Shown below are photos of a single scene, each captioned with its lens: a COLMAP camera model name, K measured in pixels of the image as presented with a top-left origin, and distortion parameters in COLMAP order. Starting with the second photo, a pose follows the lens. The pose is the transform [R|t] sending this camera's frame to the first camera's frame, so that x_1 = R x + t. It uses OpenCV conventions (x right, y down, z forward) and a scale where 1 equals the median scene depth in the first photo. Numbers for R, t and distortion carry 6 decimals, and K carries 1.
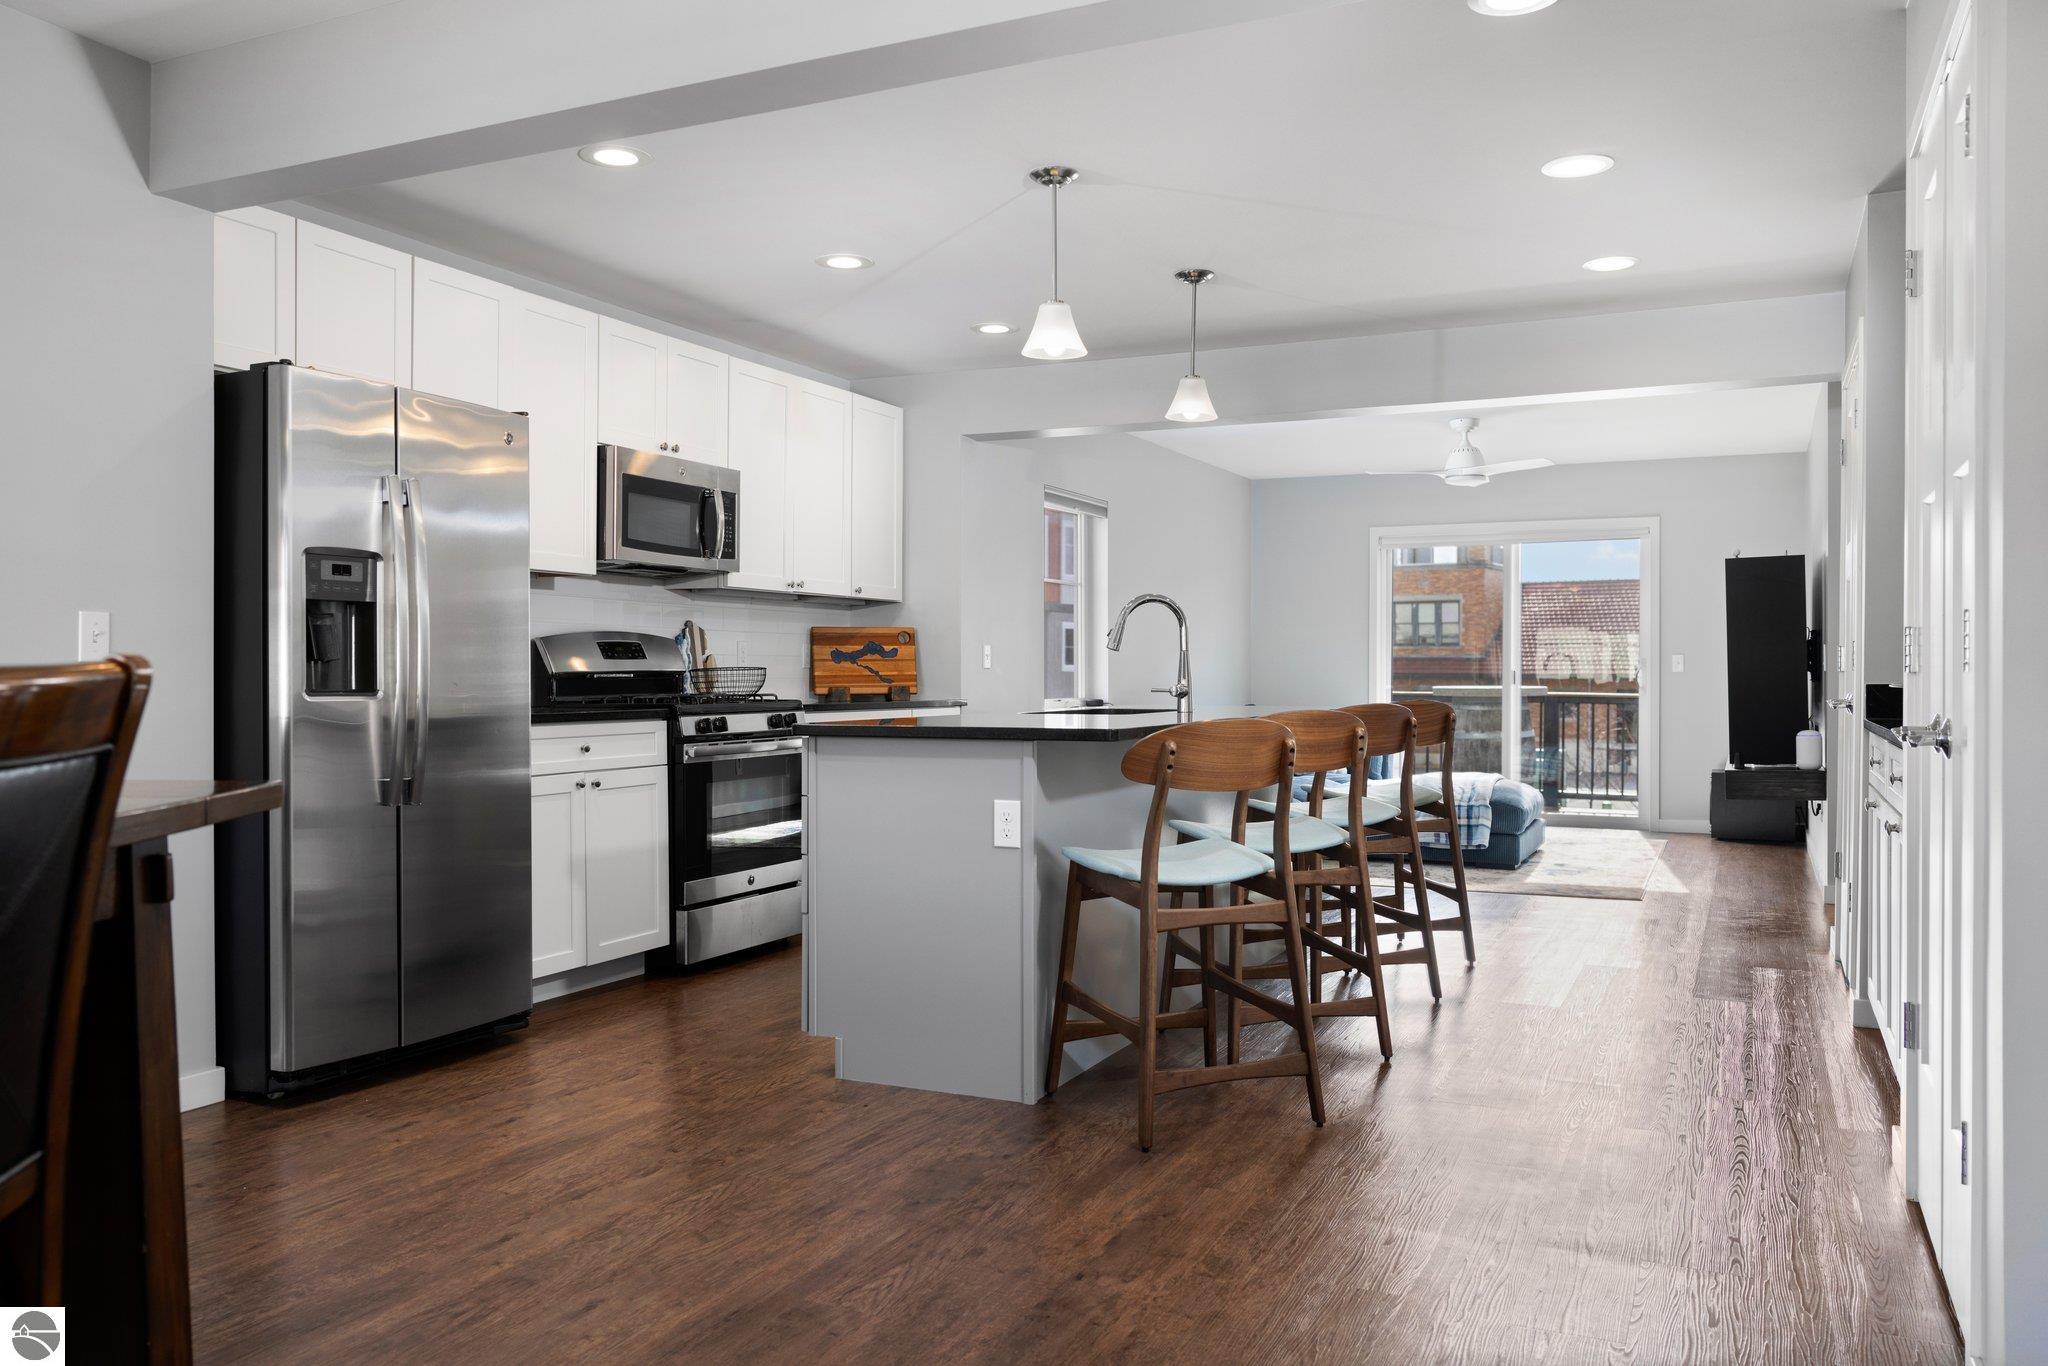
lens RADIAL K [[1646.7, 0, 1024.0], [0, 1646.7, 683.0], [0, 0, 1]] dist [-0.002455, 0.001225]
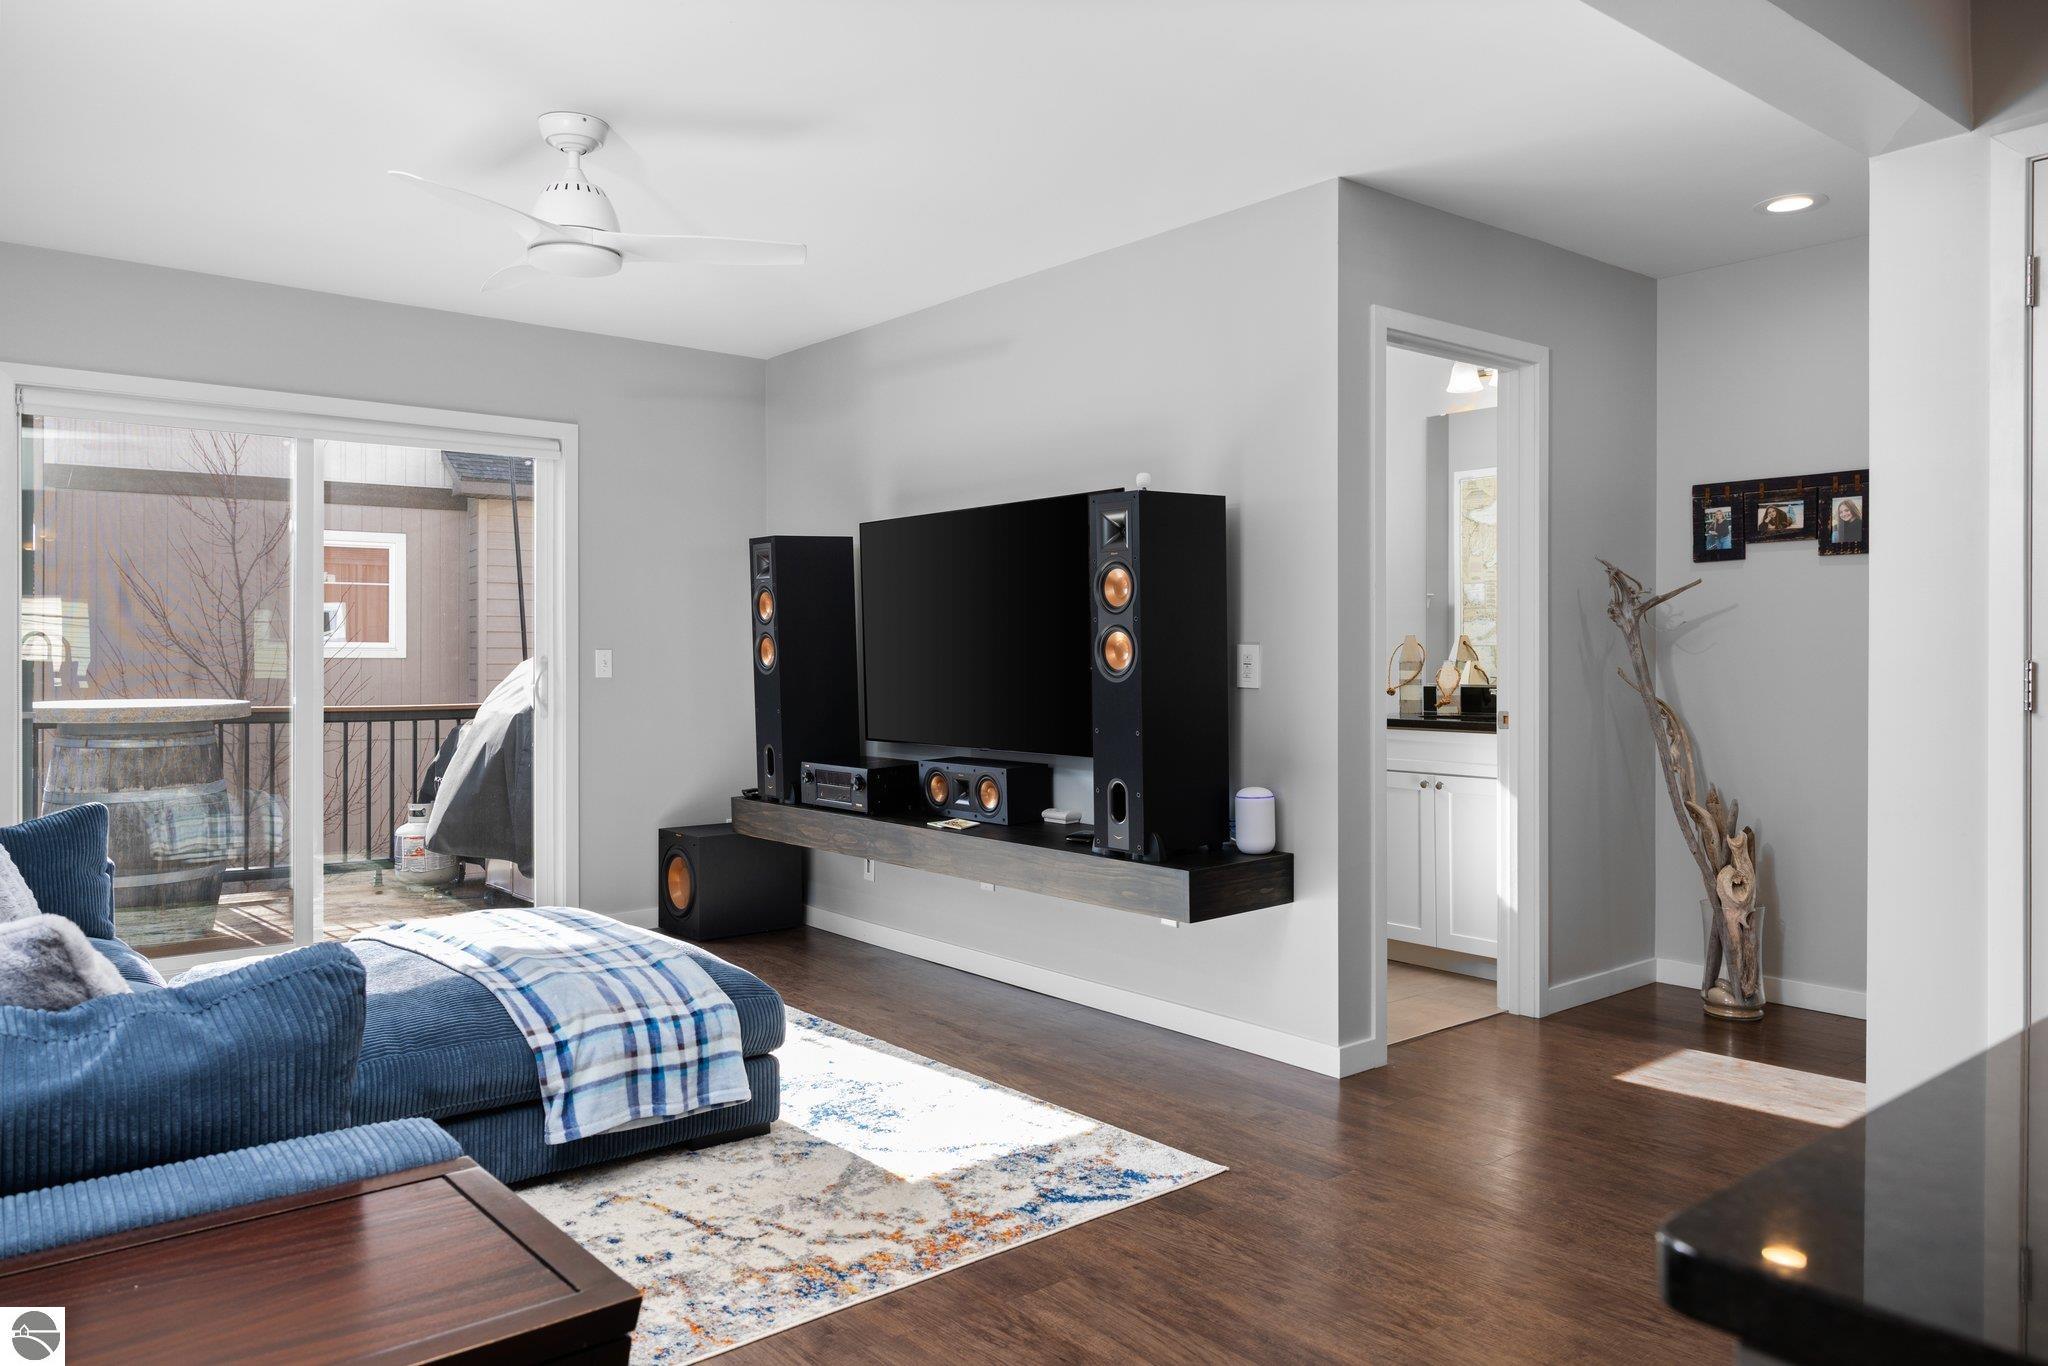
lens RADIAL K [[1403.6, 0, 1025.4], [0, 1403.6, 659.6], [0, 0, 1]] dist [0.000907, 0.003726]
pose [[0.442077, -0.004124, 0.896967, -0.015596], [0.006563, 0.999978, 0.001363, -0.015185], [-0.896953, 0.005284, 0.442094, 0.693280]]
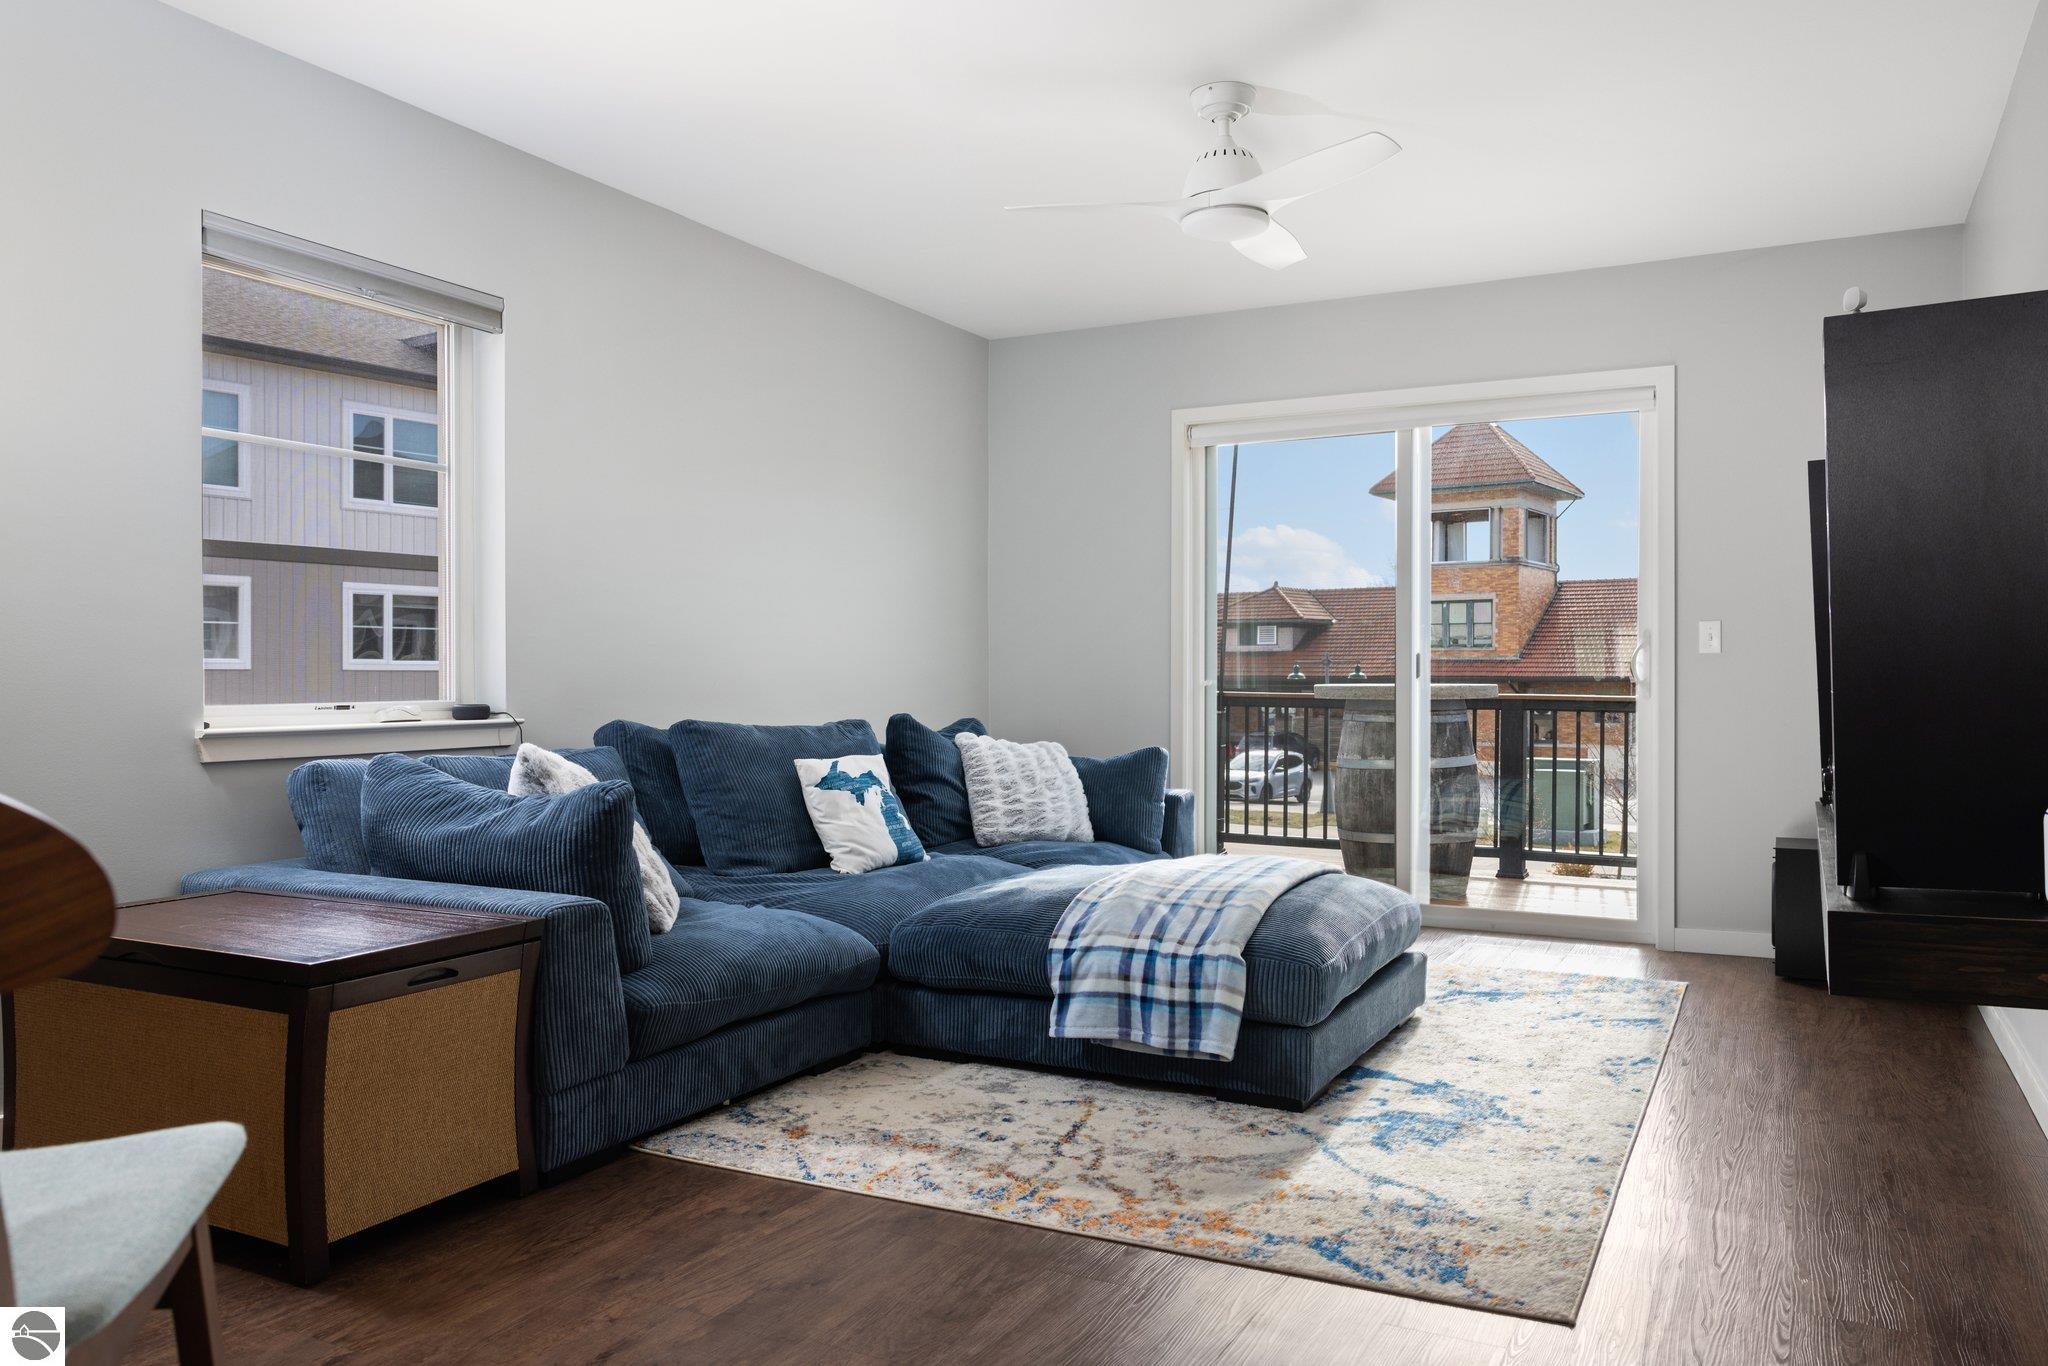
lens RADIAL K [[1496.2, 0, 1024.0], [0, 1496.2, 683.0], [0, 0, 1]] dist [-0.022912, -0.001510]
pose [[0.997959, -0.000286, -0.063859, 0.228156], [0.000075, 0.999995, -0.003301, 0.005006], [0.063860, 0.003289, 0.997953, 0.557703]]
